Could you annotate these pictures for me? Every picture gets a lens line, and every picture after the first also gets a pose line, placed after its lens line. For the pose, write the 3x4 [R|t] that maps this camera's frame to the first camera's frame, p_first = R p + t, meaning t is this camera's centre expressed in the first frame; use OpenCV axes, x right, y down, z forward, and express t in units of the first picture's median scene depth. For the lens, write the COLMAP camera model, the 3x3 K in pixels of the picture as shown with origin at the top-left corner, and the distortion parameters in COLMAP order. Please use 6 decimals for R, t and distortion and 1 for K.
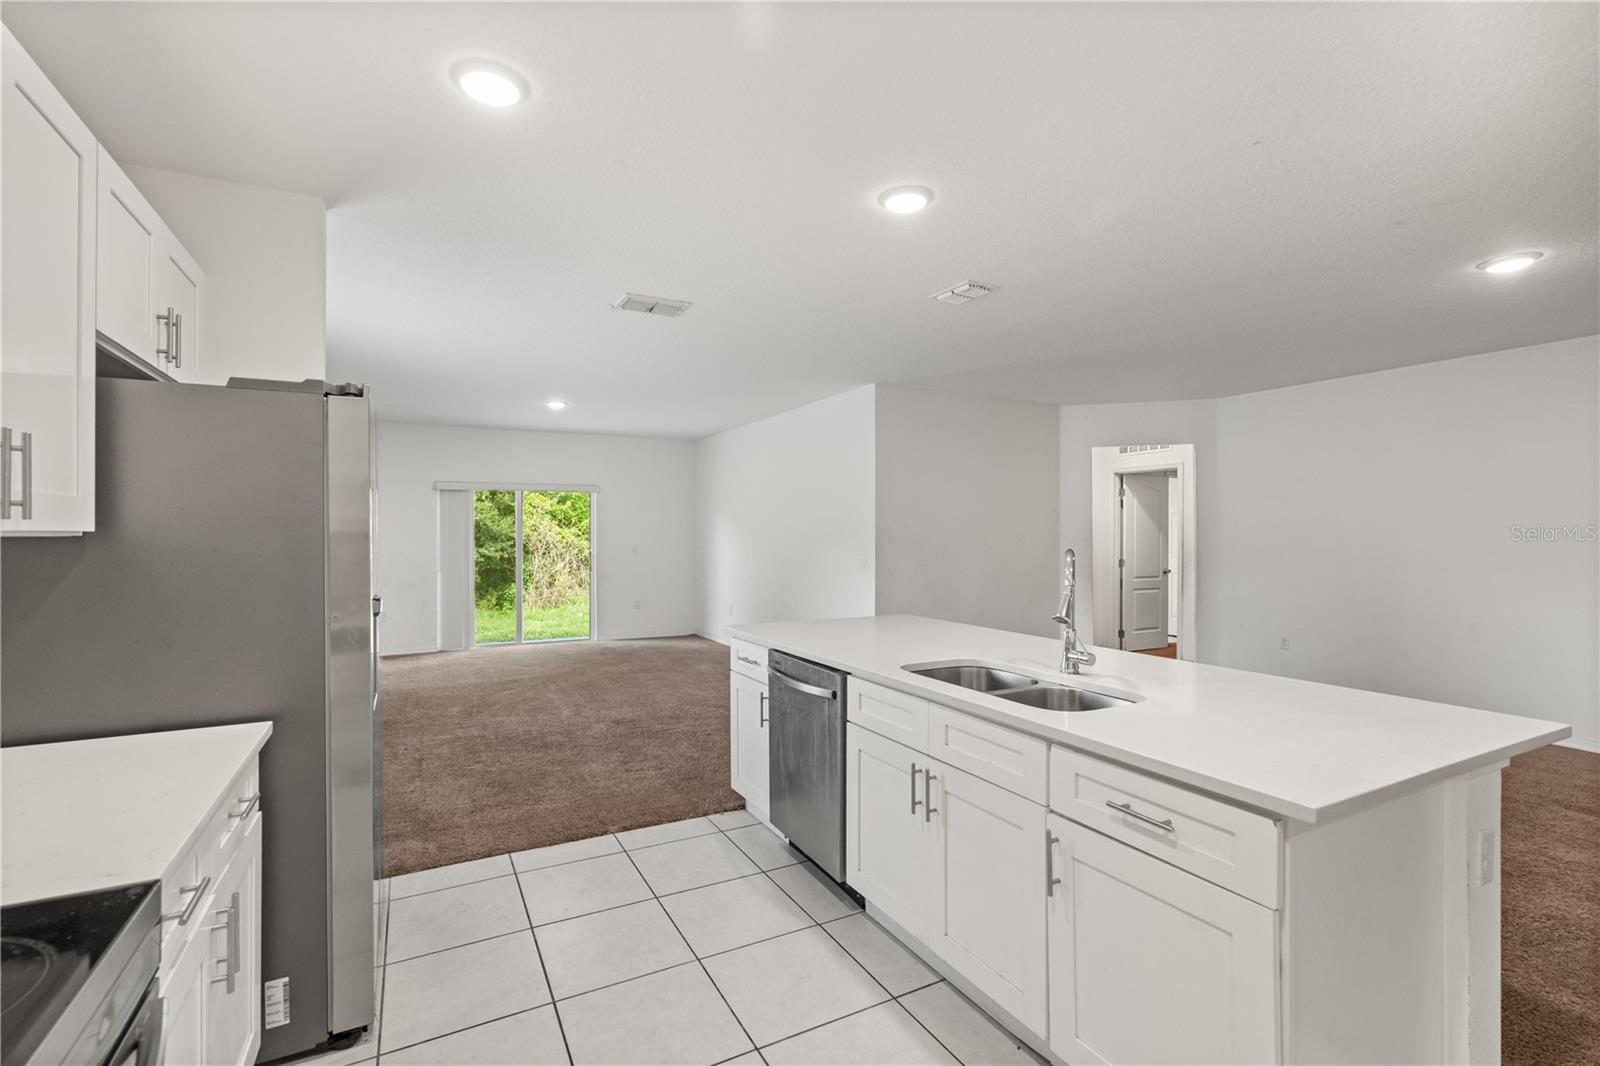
lens RADIAL K [[723.0, 0, 796.4], [0, 723.0, 529.2], [0, 0, 1]] dist [-0.001207, -0.000022]
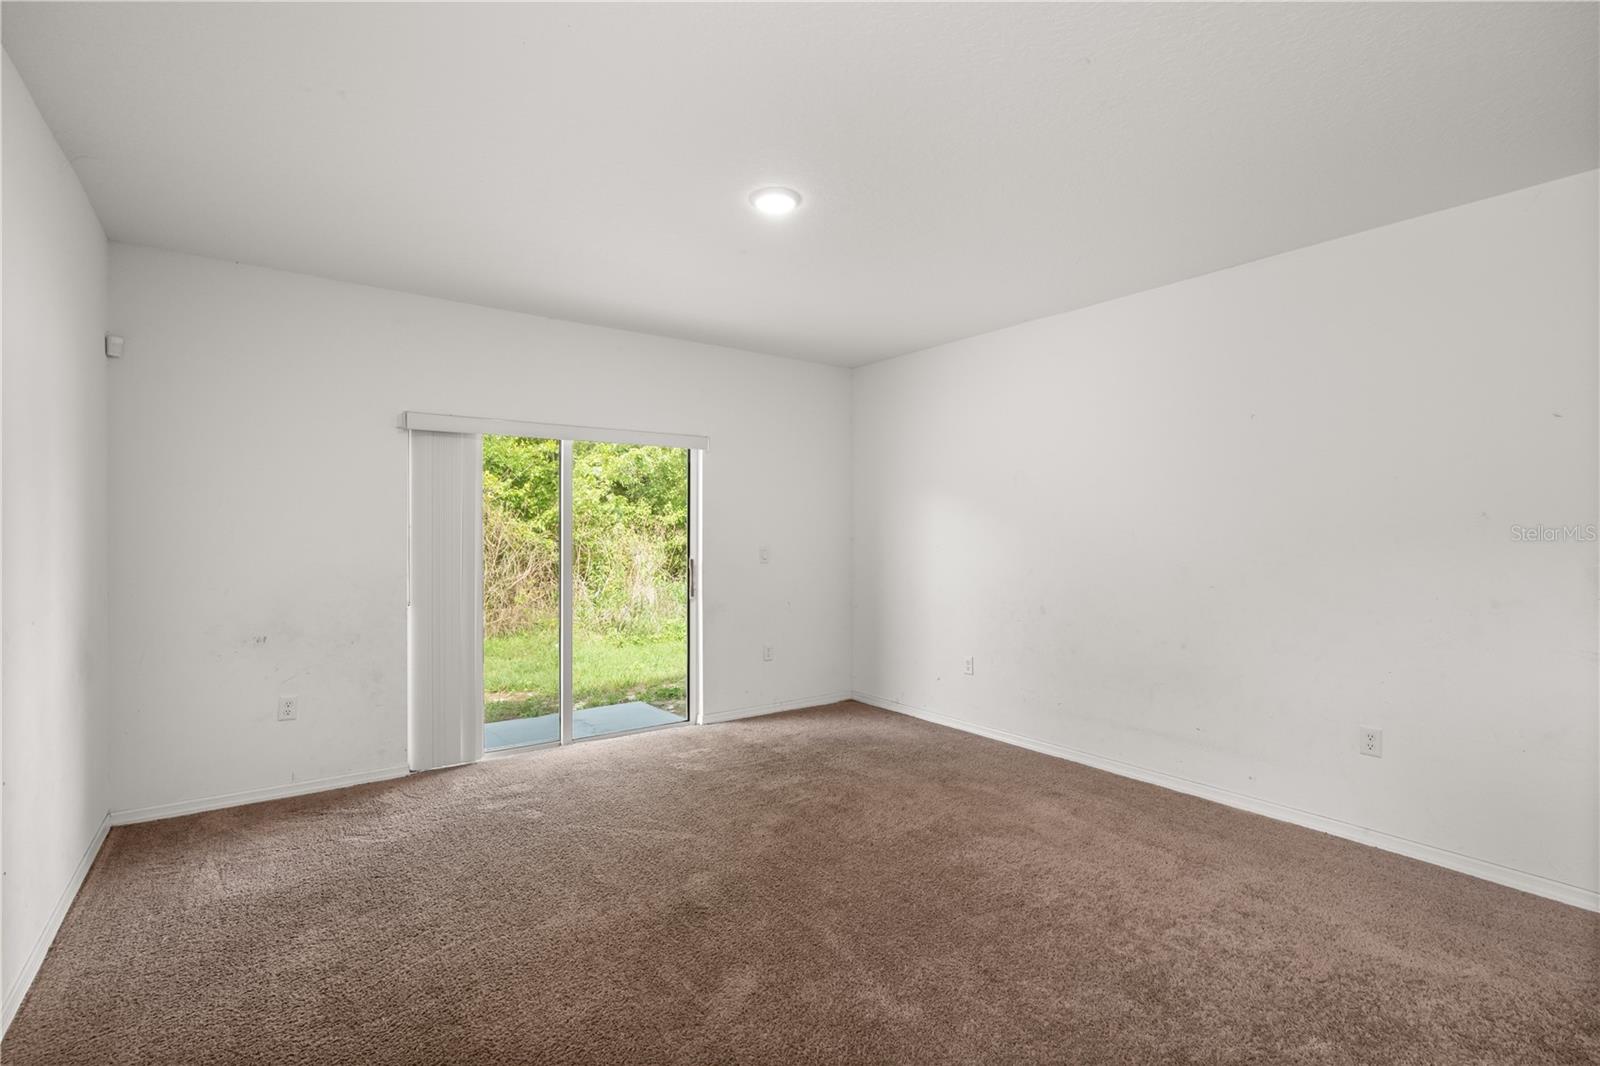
lens RADIAL K [[738.0, 0, 795.8], [0, 738.0, 526.8], [0, 0, 1]] dist [-0.001838, -0.000060]
pose [[0.990454, 0.003946, 0.137787, -0.276608], [-0.003783, 0.999992, -0.001445, 0.007002], [-0.137791, 0.000910, 0.990461, 0.434754]]
